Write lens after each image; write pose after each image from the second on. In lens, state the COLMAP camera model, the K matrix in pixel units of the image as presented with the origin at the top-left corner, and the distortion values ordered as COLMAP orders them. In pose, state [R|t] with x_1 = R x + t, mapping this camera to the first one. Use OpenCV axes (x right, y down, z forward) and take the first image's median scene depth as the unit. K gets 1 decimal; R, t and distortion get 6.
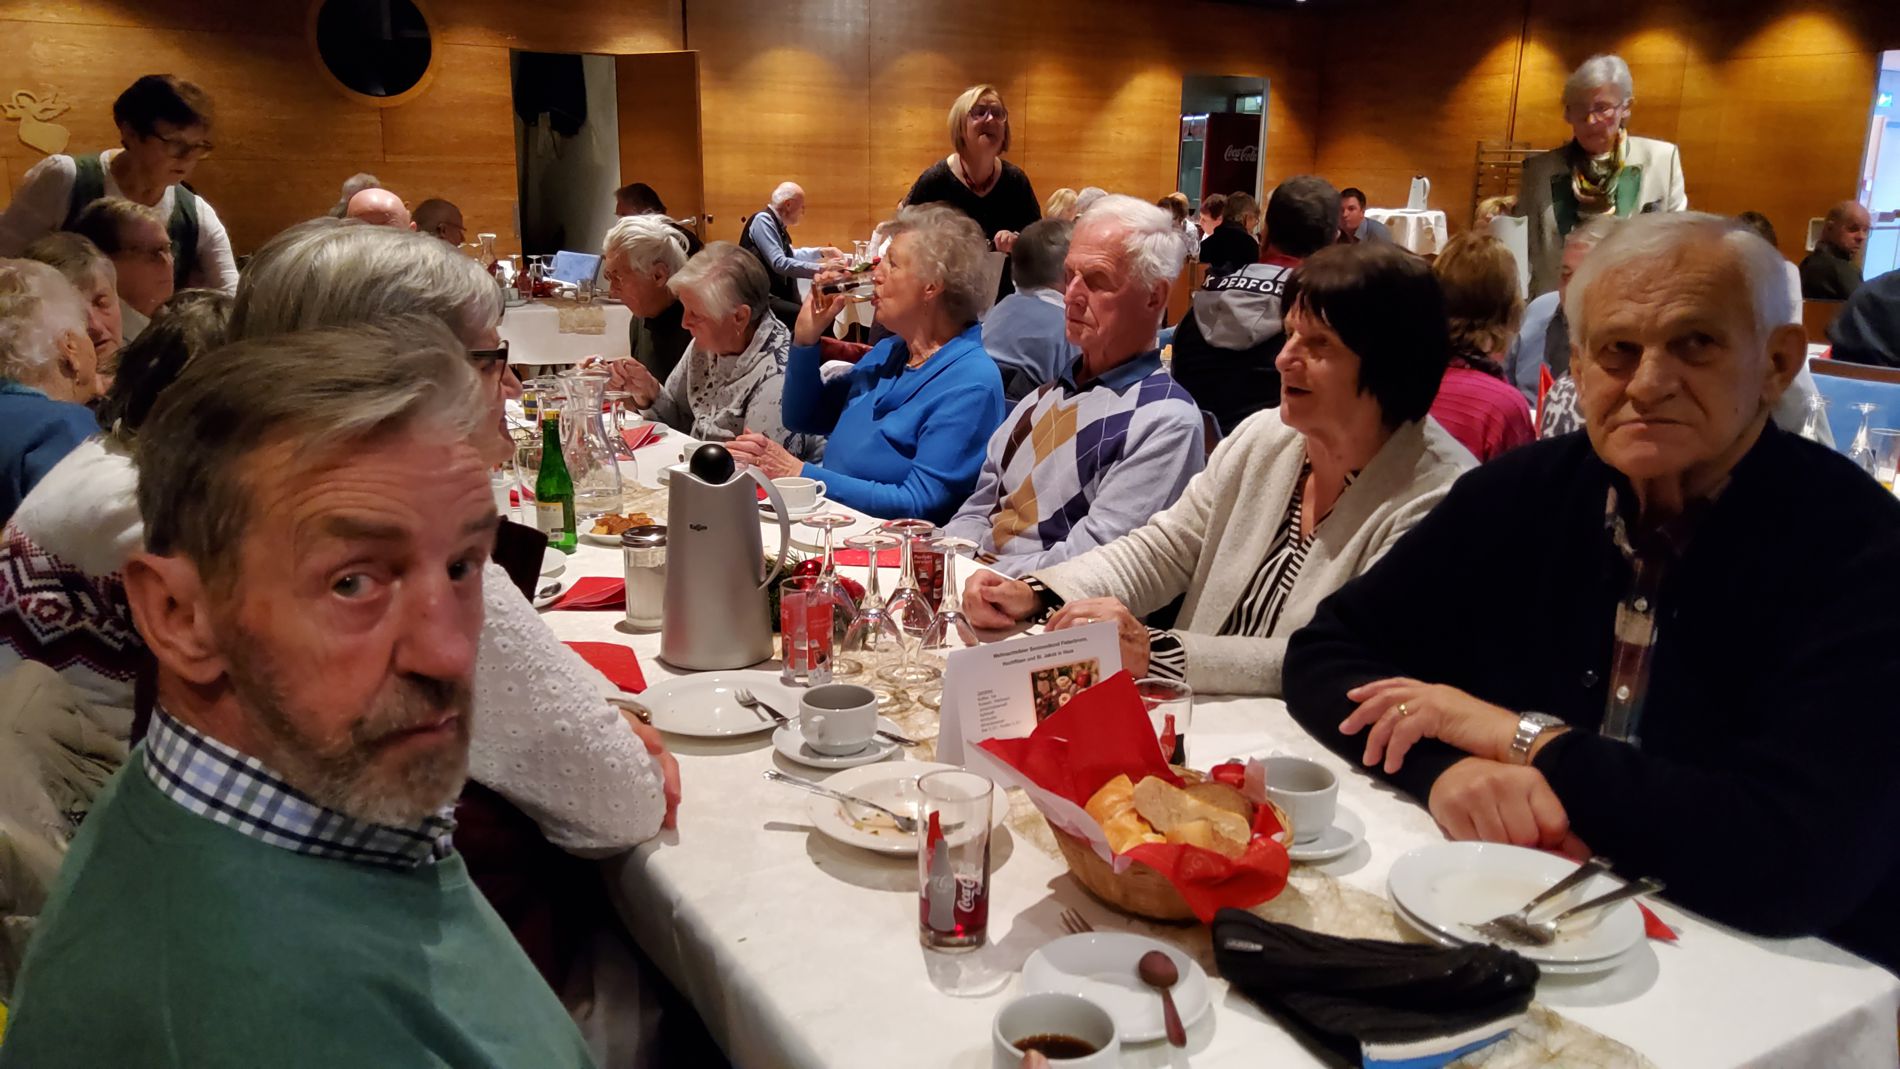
lens RADIAL K [[1450.5, 0, 958.8], [0, 1450.5, 543.0], [0, 0, 1]] dist [0.040418, -0.065329]
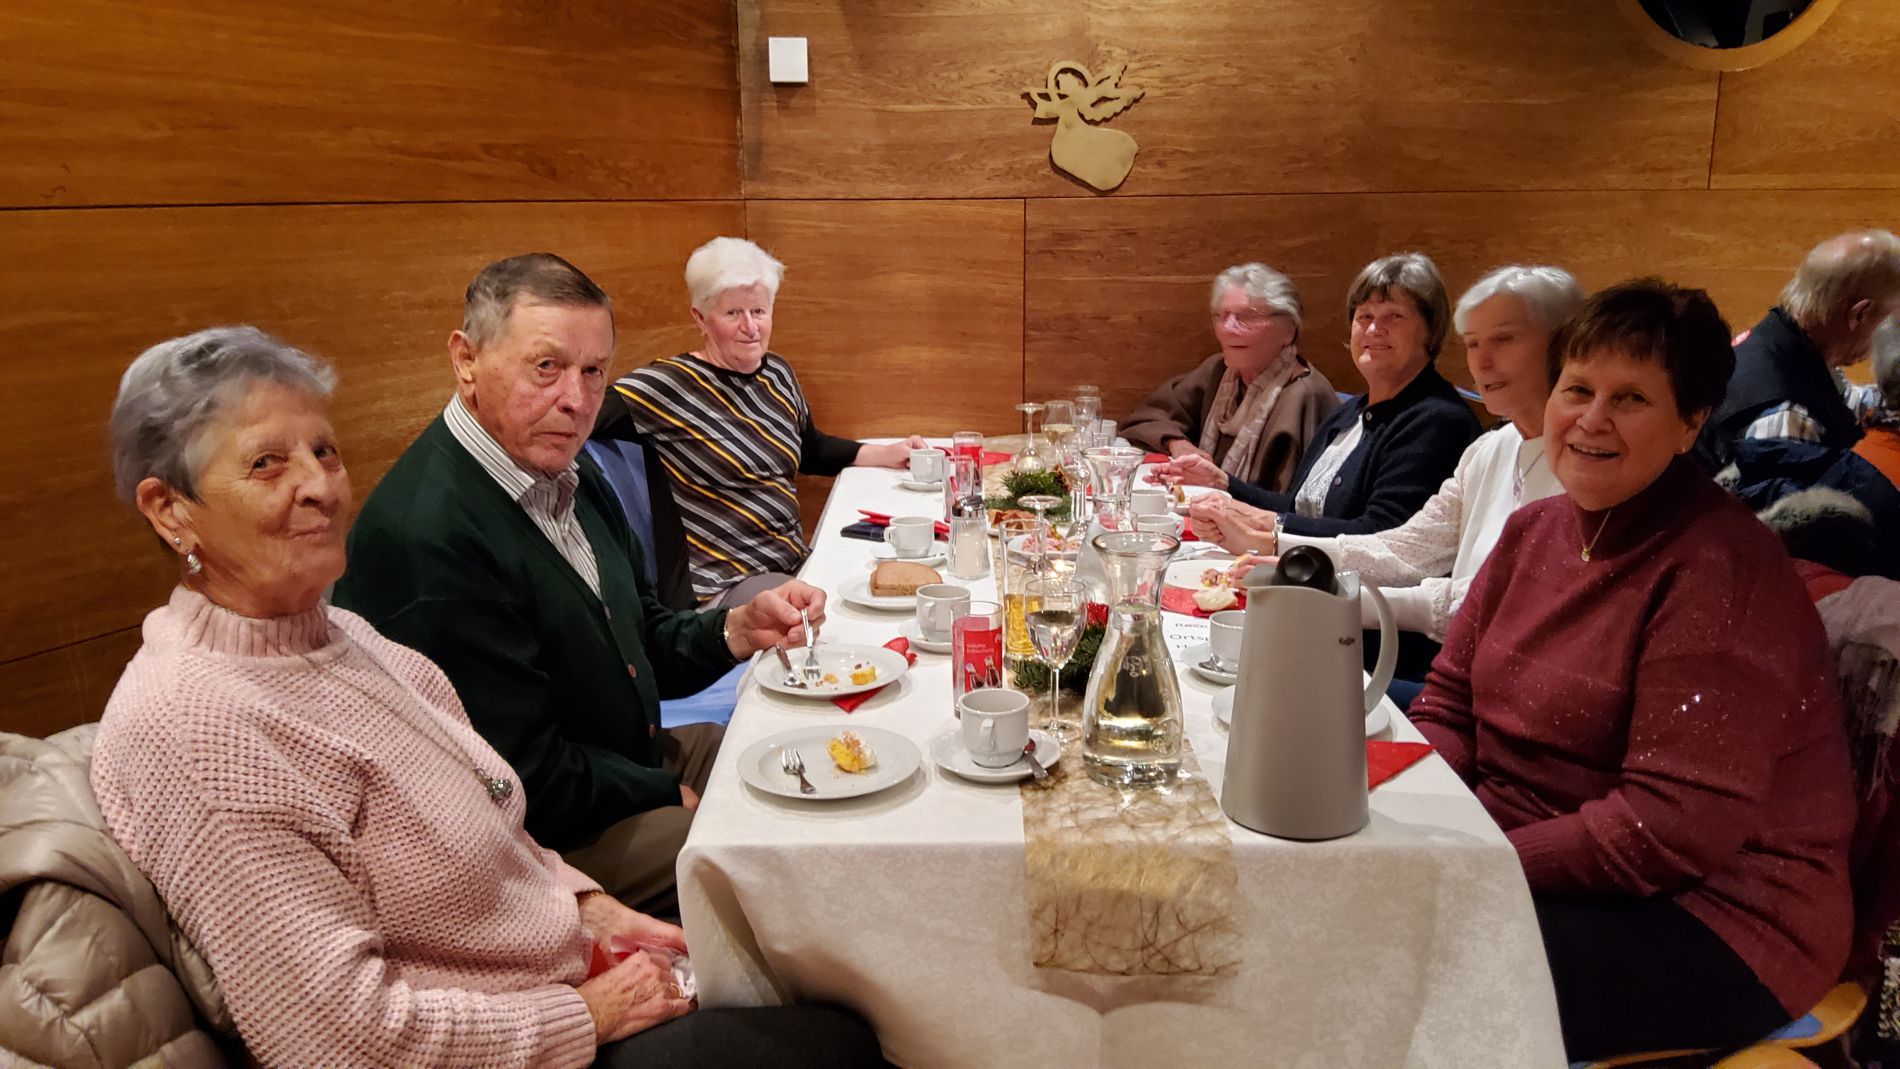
lens RADIAL K [[1450.5, 0, 942.4], [0, 1450.5, 530.1], [0, 0, 1]] dist [0.040418, -0.065329]
pose [[0.880846, 0.087668, -0.465214, -0.423797], [-0.096771, 0.995297, 0.004333, -0.145348], [0.463406, 0.041203, 0.885188, 0.531084]]
